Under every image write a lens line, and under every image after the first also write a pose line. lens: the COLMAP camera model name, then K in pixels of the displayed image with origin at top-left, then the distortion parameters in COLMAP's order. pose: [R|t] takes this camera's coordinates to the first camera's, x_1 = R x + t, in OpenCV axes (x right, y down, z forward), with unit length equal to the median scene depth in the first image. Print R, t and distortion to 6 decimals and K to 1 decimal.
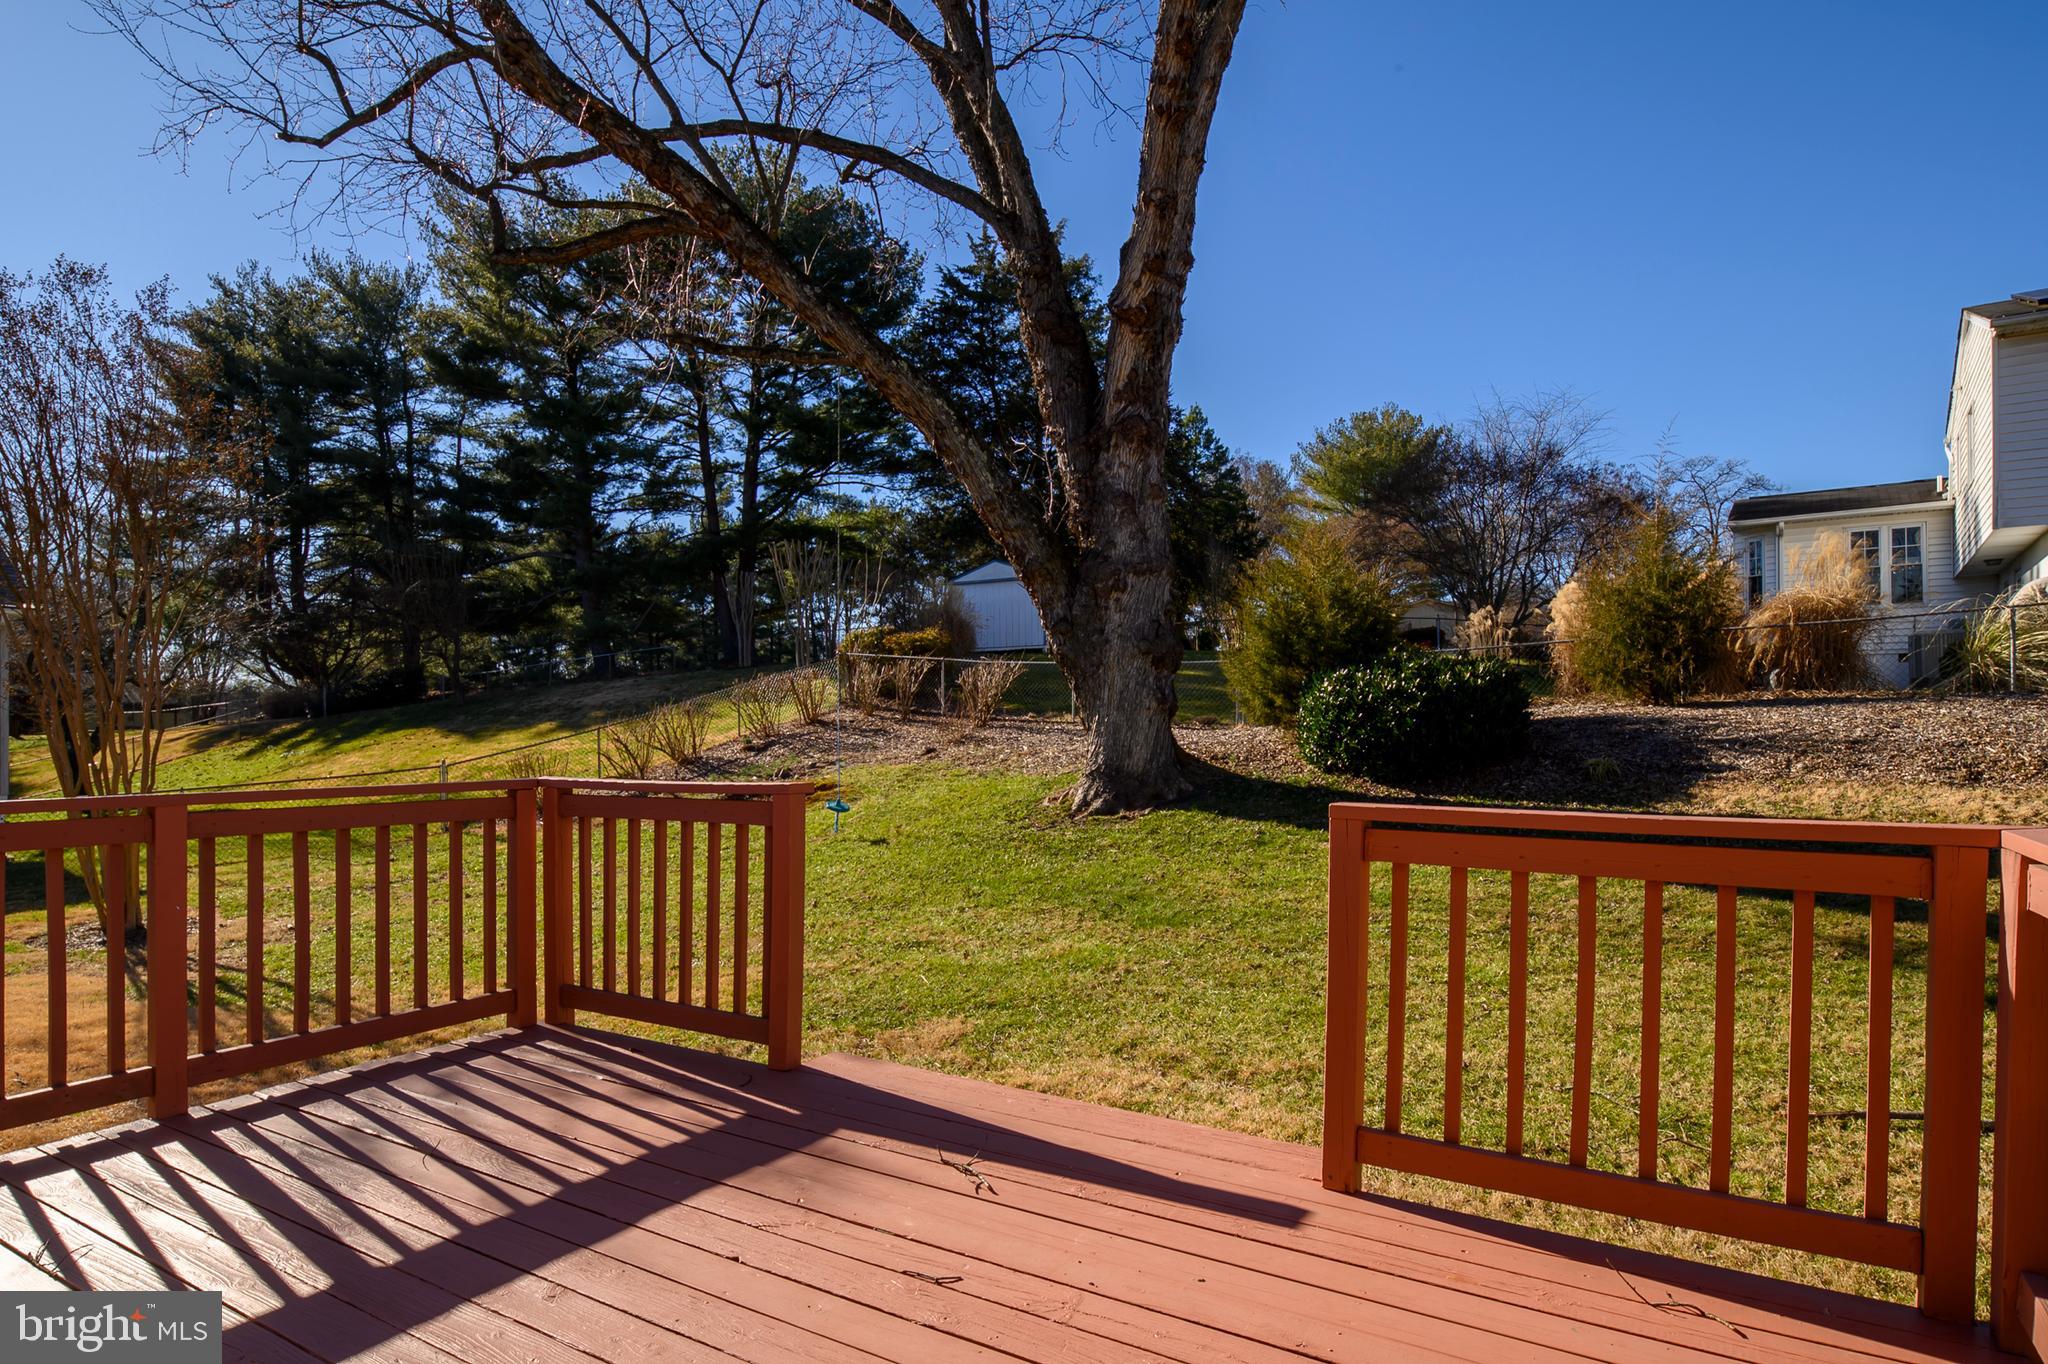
lens RADIAL K [[1129.5, 0, 1022.8], [0, 1129.5, 702.0], [0, 0, 1]] dist [-0.004652, 0.001784]
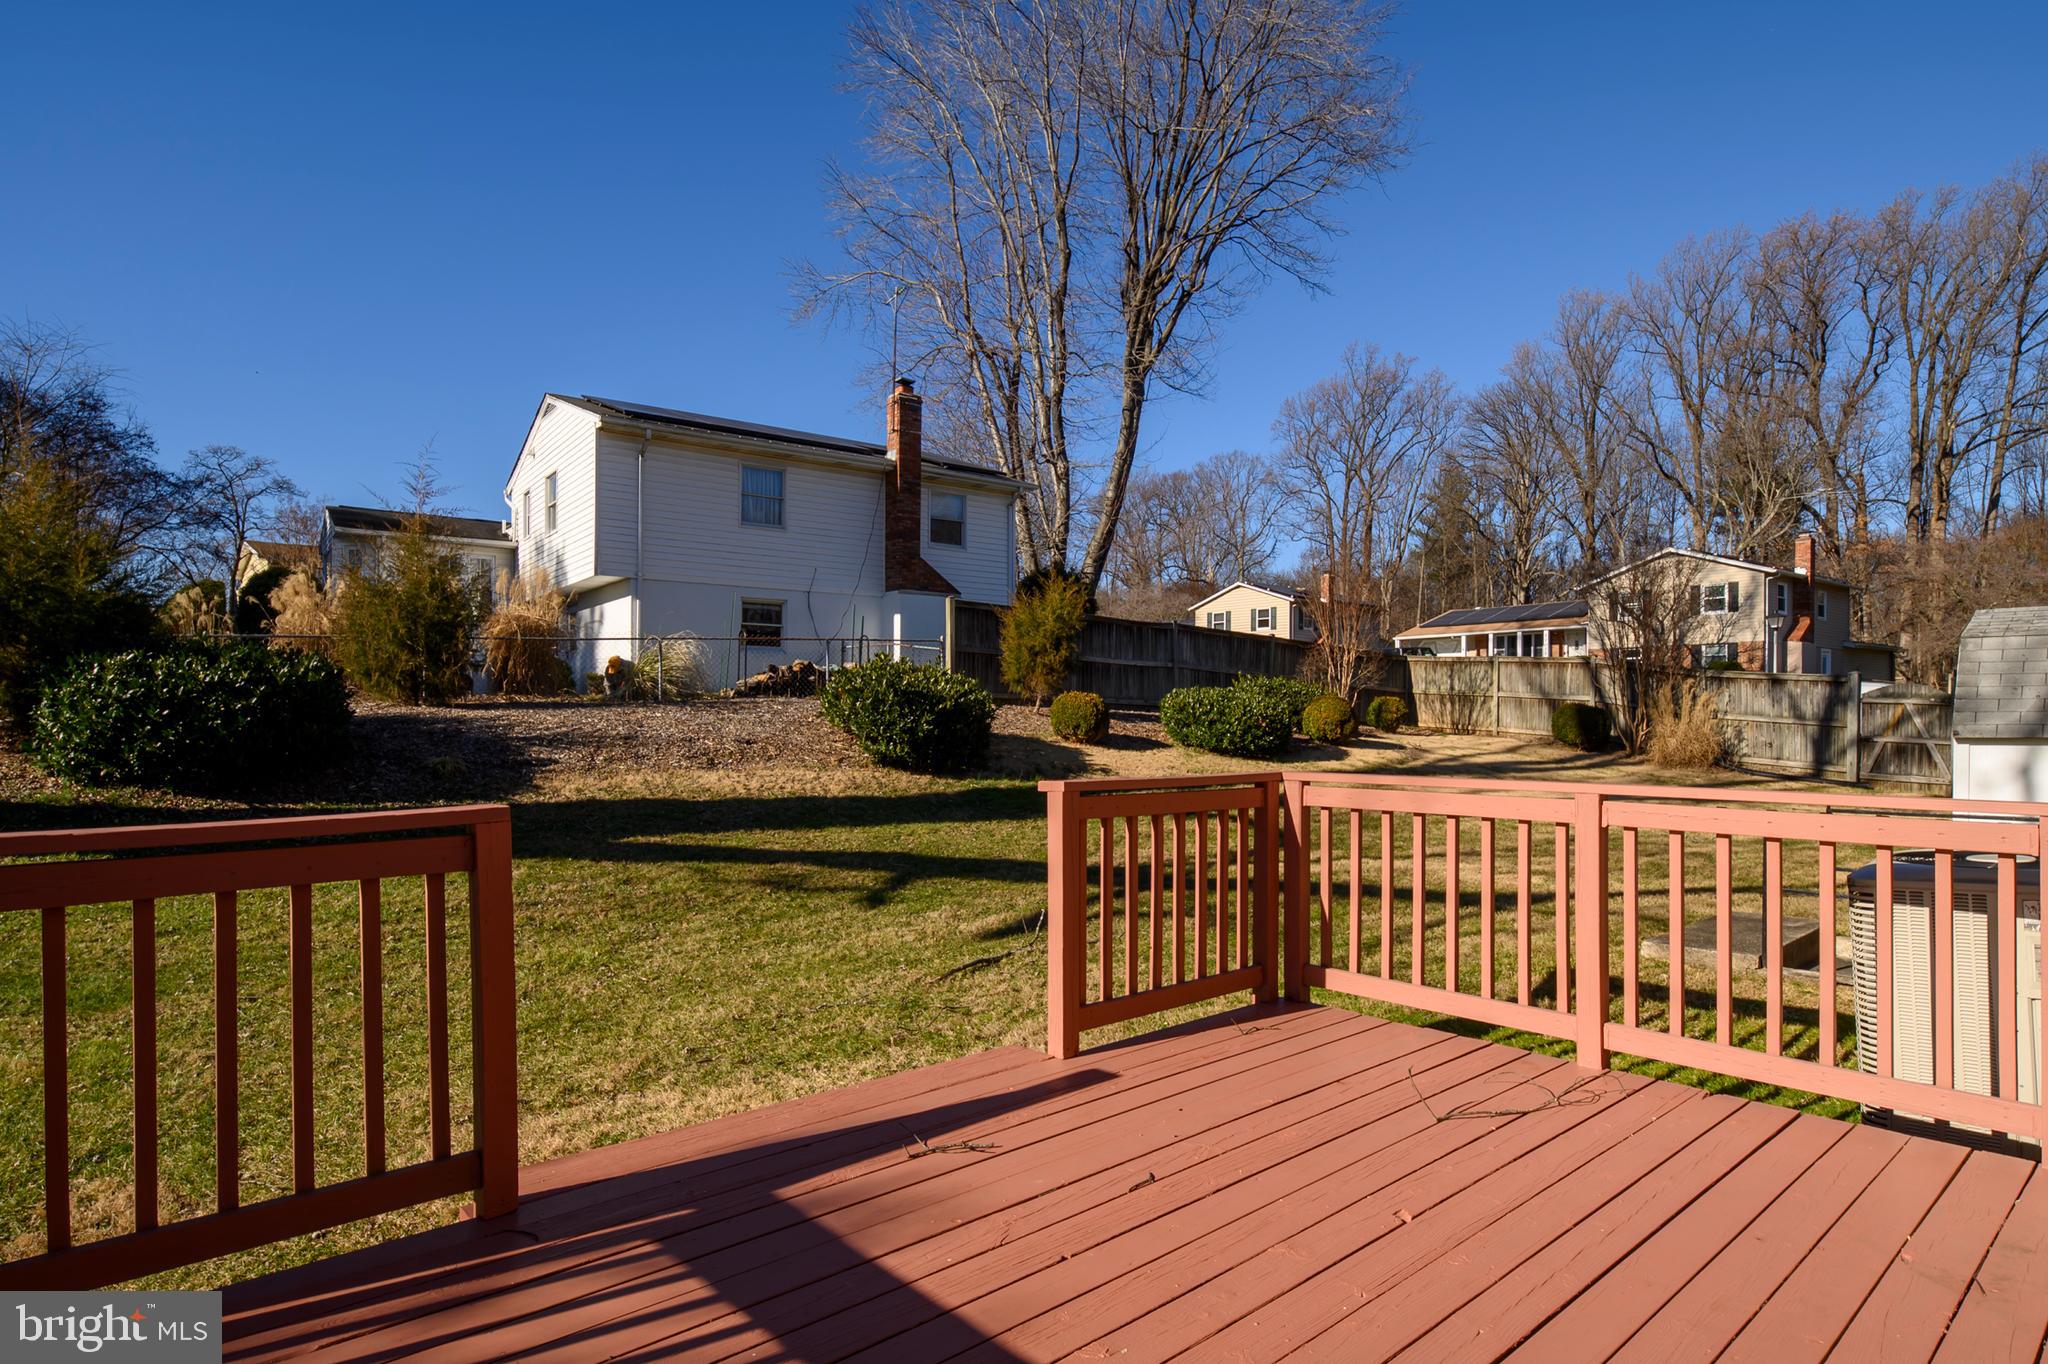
lens RADIAL K [[1129.5, 0, 1024.5], [0, 1129.5, 686.7], [0, 0, 1]] dist [-0.004652, 0.001784]
pose [[0.281729, 0.033415, 0.958912, -0.312322], [-0.019628, 0.999385, -0.029059, 0.005290], [-0.959293, -0.010634, 0.282212, 0.192144]]
